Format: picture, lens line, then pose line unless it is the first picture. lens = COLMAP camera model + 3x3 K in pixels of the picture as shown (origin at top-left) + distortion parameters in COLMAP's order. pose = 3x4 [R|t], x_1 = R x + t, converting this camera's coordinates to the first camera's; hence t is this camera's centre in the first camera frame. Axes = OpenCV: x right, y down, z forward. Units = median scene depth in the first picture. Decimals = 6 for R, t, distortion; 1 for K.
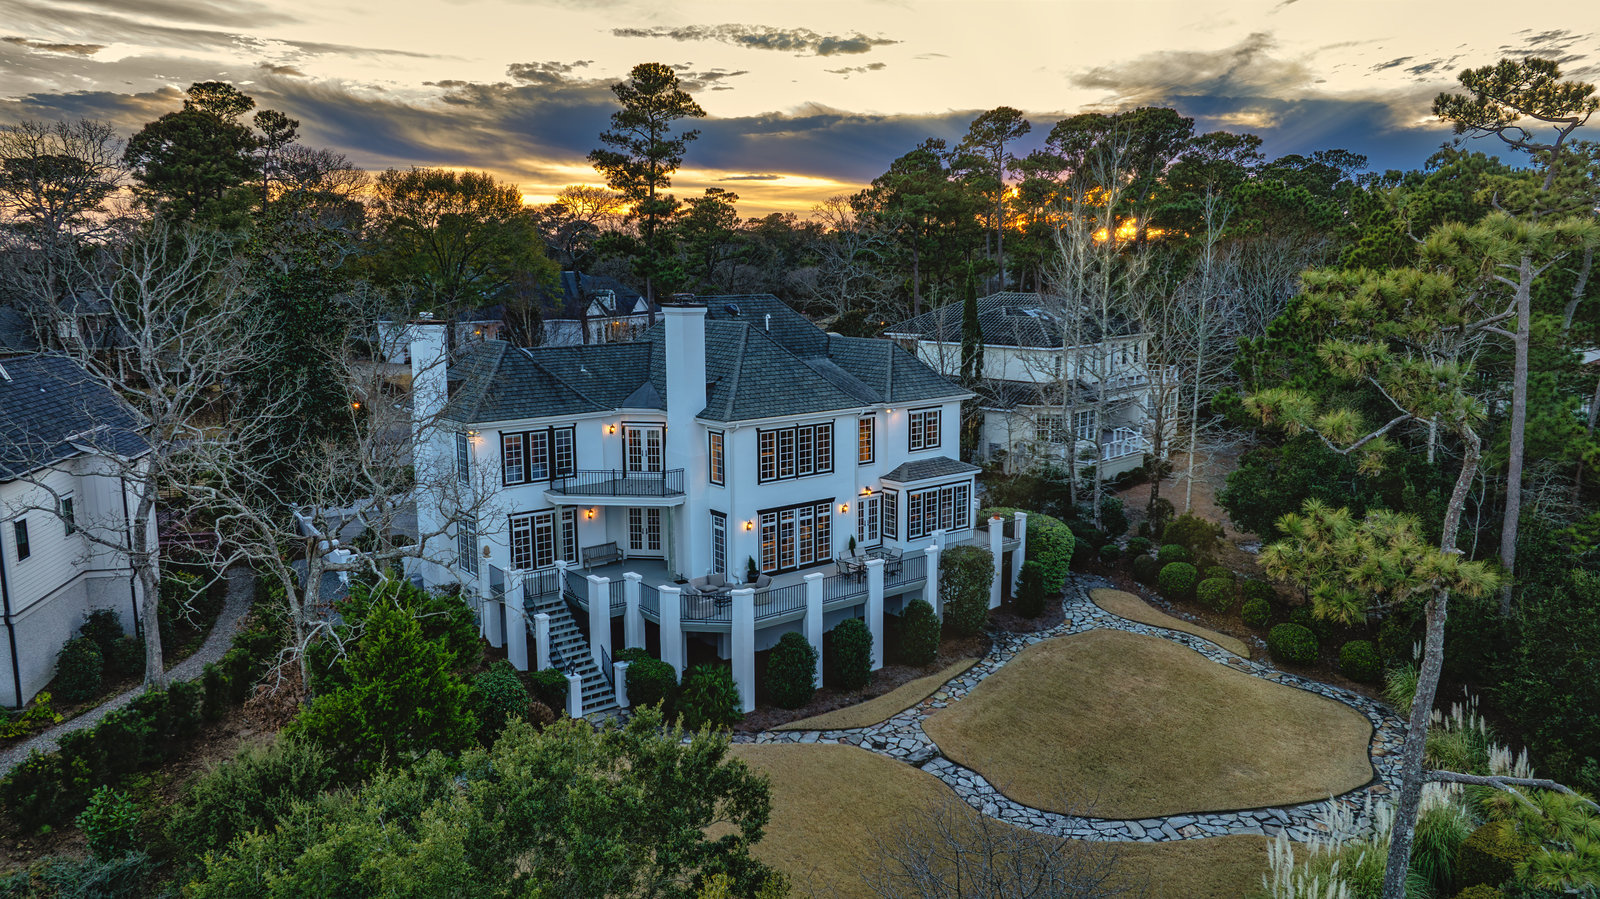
lens RADIAL K [[1124.7, 0, 803.4], [0, 1124.7, 446.8], [0, 0, 1]] dist [-0.035974, 0.006283]
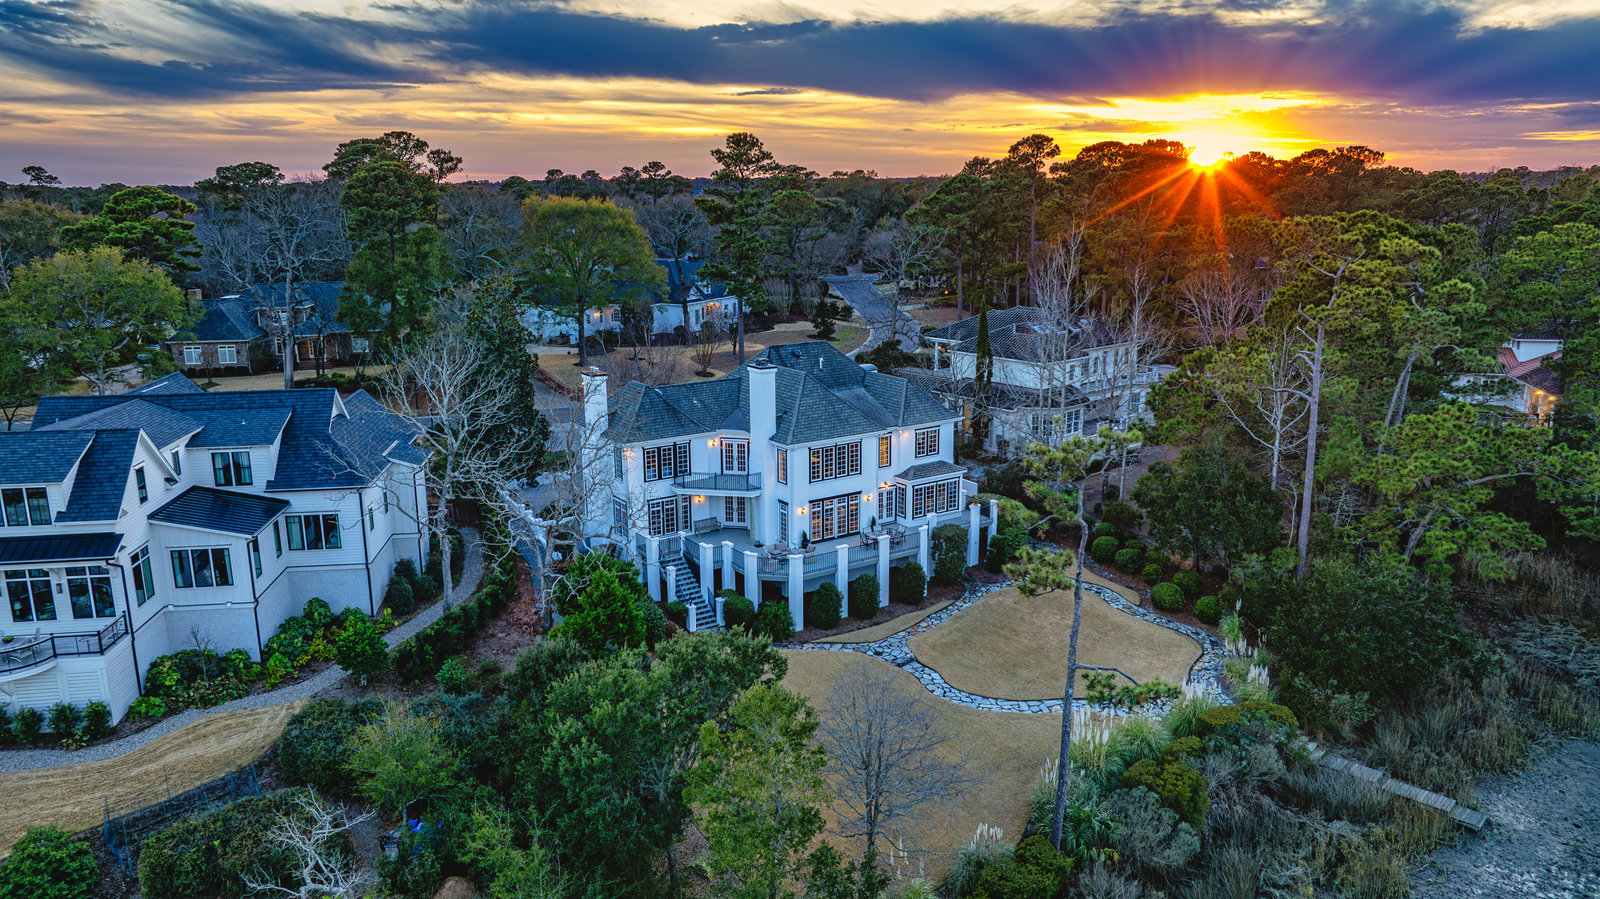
lens RADIAL K [[1124.7, 0, 796.2], [0, 1124.7, 451.2], [0, 0, 1]] dist [-0.035974, 0.006283]
pose [[0.996363, 0.015783, -0.083735, 0.068768], [-0.009783, 0.997387, 0.071579, -0.118884], [0.084646, -0.070500, 0.993914, -0.511697]]
